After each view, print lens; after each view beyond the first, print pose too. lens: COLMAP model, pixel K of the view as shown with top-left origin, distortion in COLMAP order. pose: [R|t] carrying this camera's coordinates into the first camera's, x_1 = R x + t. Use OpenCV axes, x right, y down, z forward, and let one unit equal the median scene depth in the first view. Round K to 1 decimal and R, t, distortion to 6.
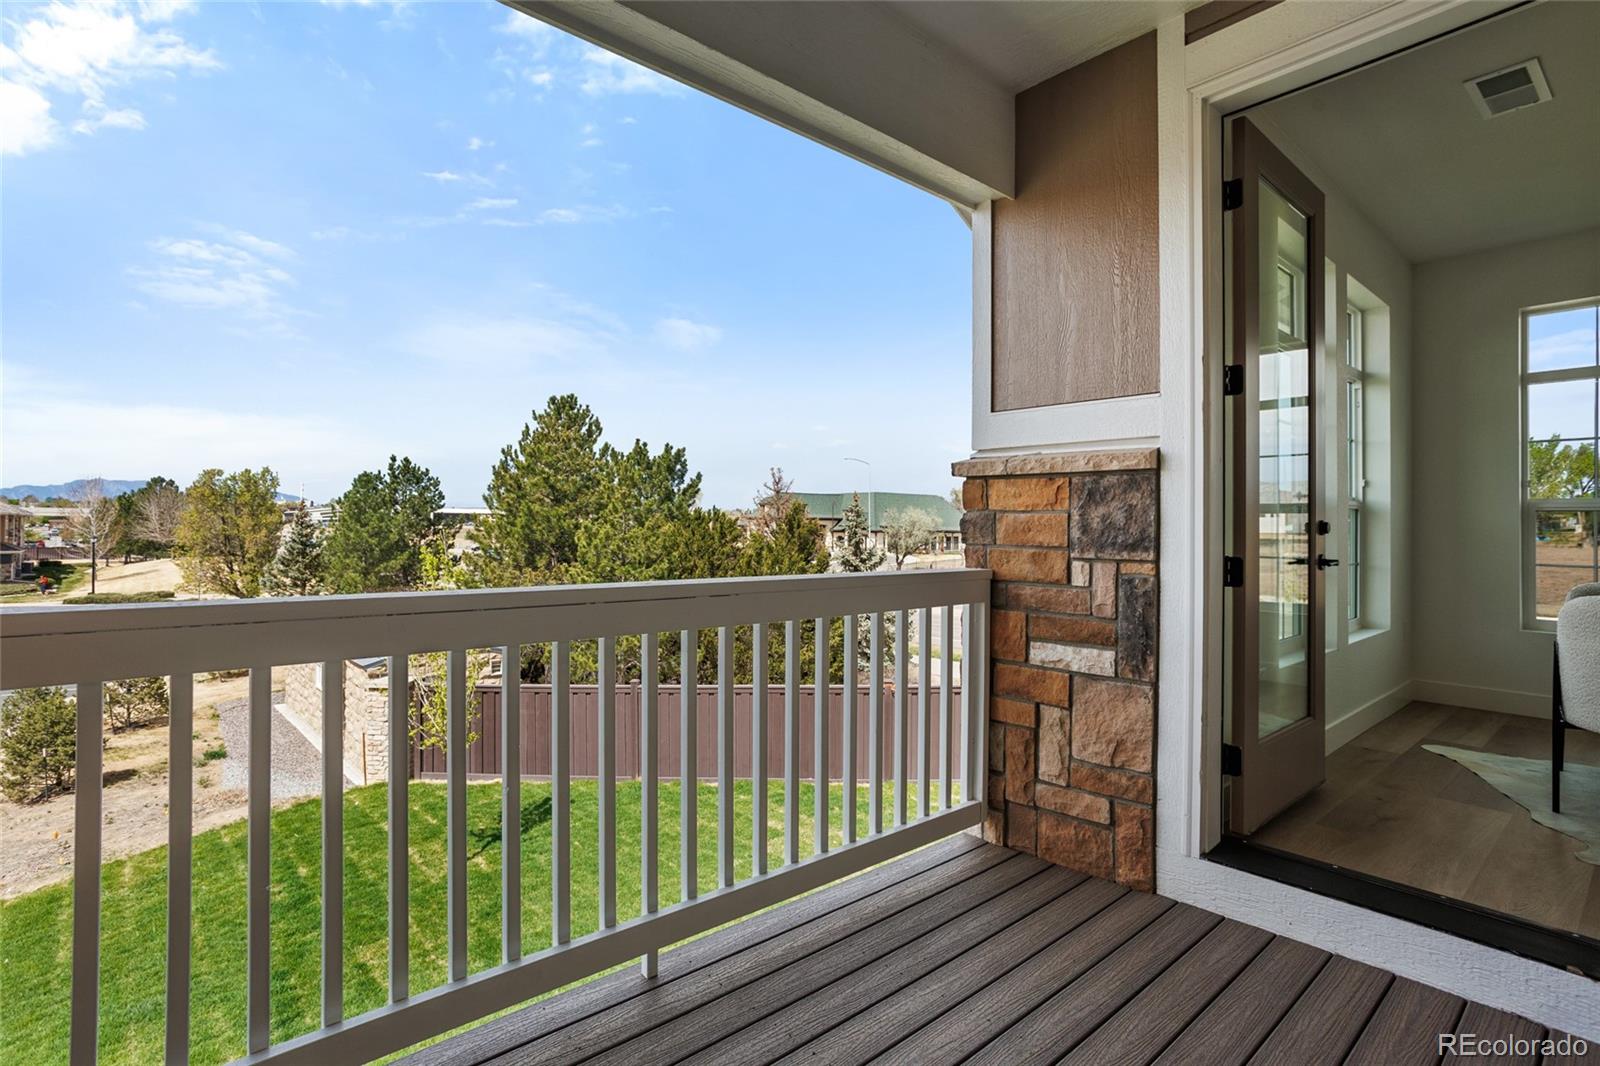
lens RADIAL K [[768.5, 0, 780.8], [0, 768.5, 536.5], [0, 0, 1]] dist [-0.004100, 0.004786]
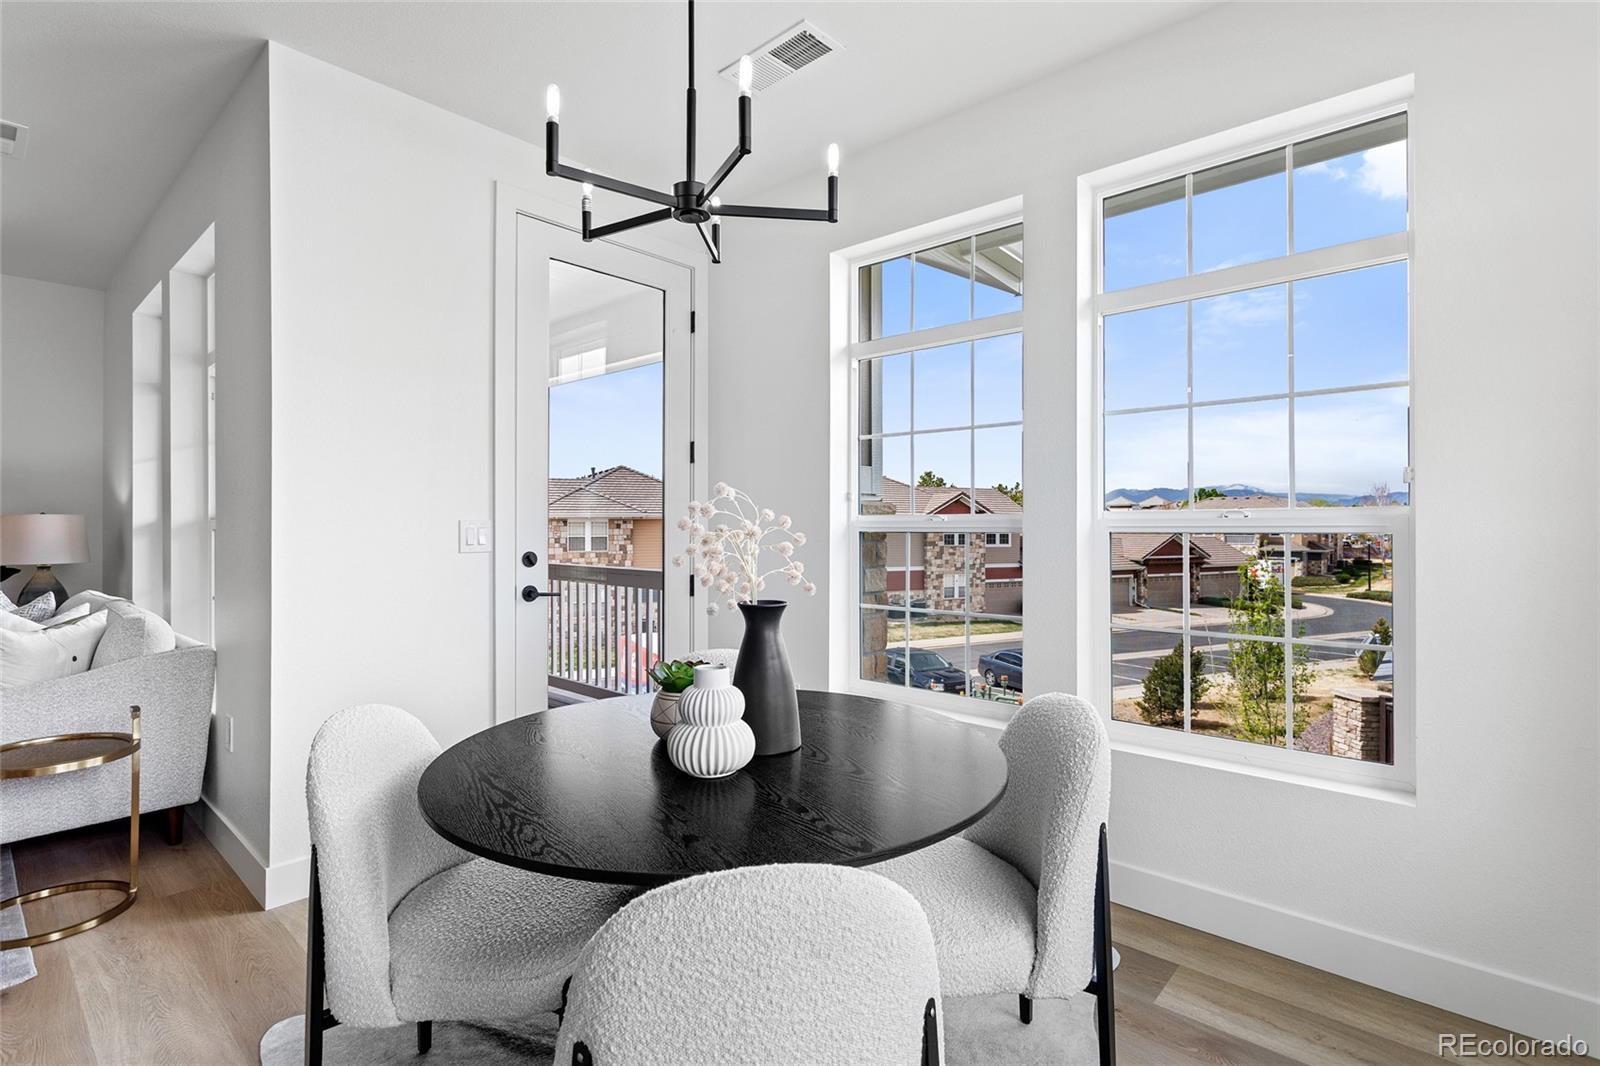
lens RADIAL K [[768.5, 0, 813.4], [0, 768.5, 520.8], [0, 0, 1]] dist [-0.004100, 0.004786]
pose [[0.121679, -0.011070, -0.992508, 0.240215], [-0.011263, 0.999858, -0.012533, -0.006960], [0.992506, 0.012704, 0.121537, 0.122414]]
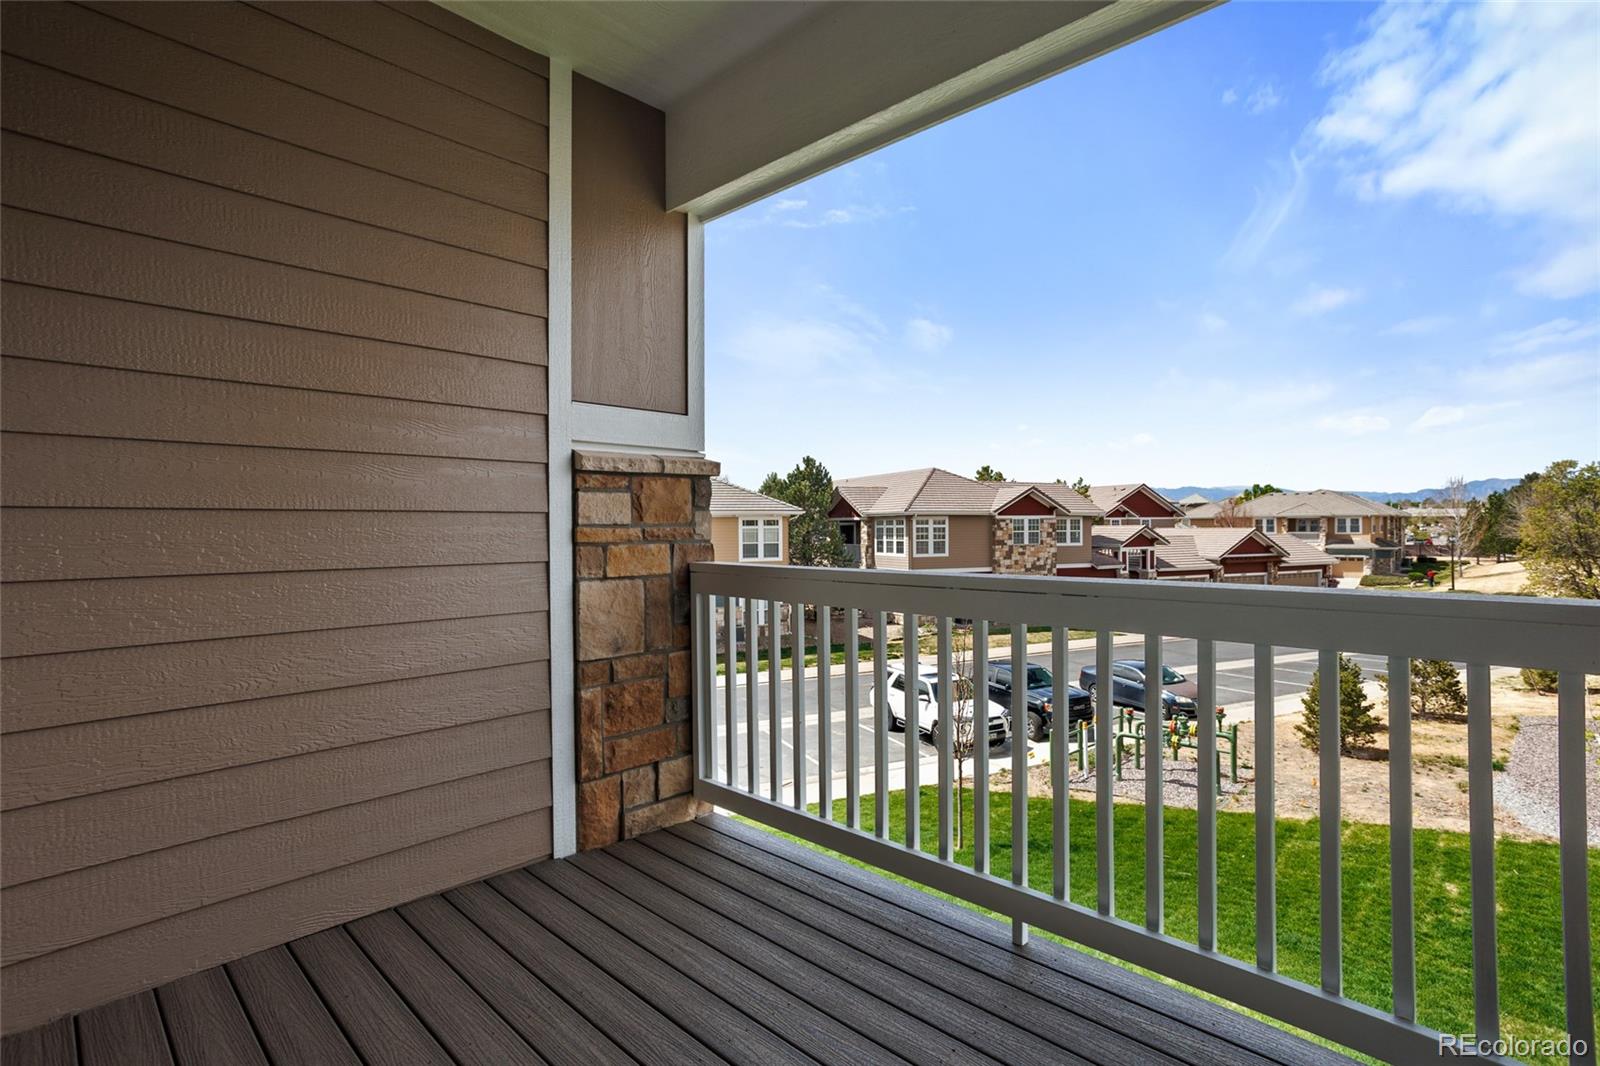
lens RADIAL K [[768.5, 0, 832.8], [0, 768.5, 543.7], [0, 0, 1]] dist [-0.004100, 0.004786]
pose [[0.115221, 0.016064, -0.993210, 0.089269], [-0.005499, 0.999864, 0.015533, 0.000049], [0.993325, 0.003672, 0.115293, 0.064497]]
